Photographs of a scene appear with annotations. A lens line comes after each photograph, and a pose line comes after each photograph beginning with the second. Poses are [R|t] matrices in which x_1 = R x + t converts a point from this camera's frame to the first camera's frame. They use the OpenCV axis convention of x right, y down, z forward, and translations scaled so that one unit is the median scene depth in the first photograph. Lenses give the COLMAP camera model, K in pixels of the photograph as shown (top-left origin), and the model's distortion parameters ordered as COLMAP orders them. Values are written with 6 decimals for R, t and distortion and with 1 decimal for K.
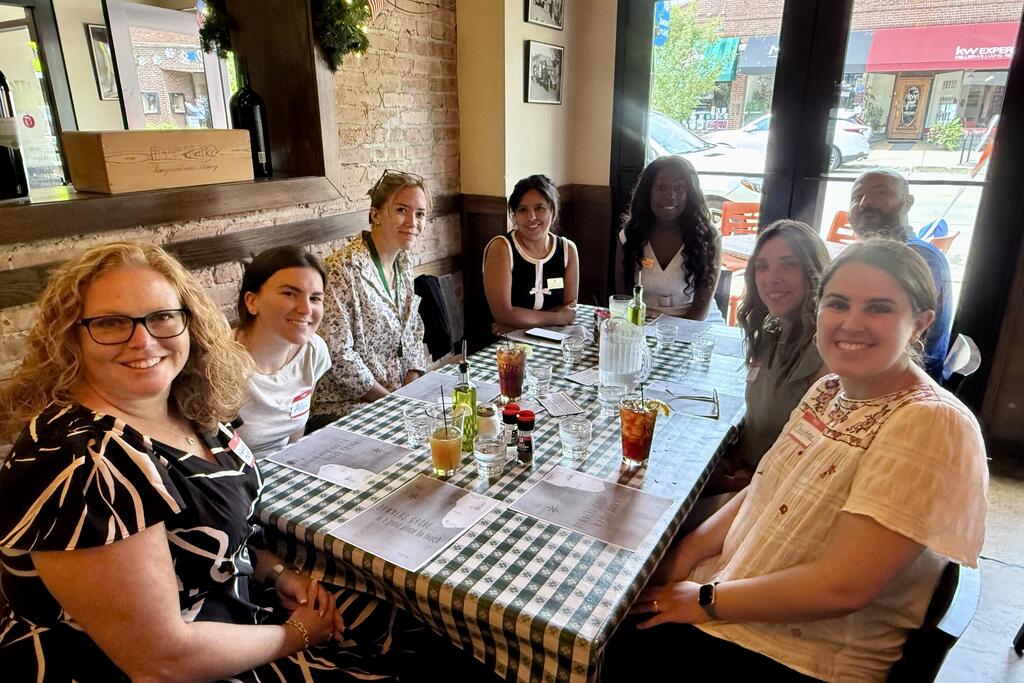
lens RADIAL K [[648.9, 0, 516.3], [0, 648.9, 339.7], [0, 0, 1]] dist [0.010383, -0.002554]
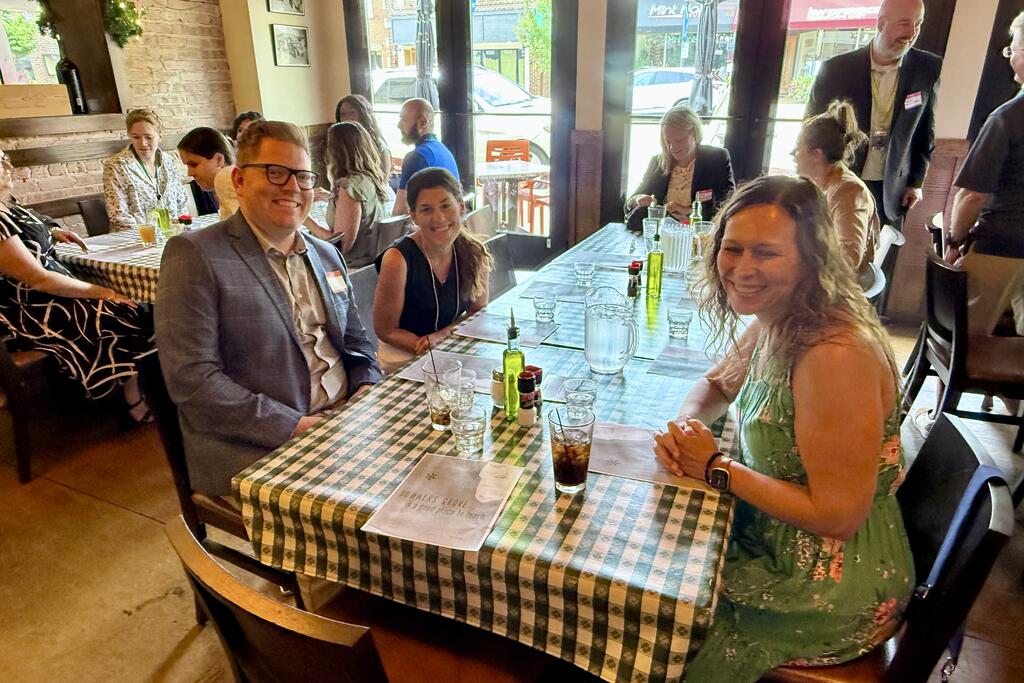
lens RADIAL K [[648.9, 0, 503.8], [0, 648.9, 347.4], [0, 0, 1]] dist [0.010383, -0.002554]
pose [[0.999016, -0.017040, 0.040949, 0.531485], [0.014072, 0.997327, 0.071706, 0.208784], [-0.042062, -0.071059, 0.996585, -0.648108]]
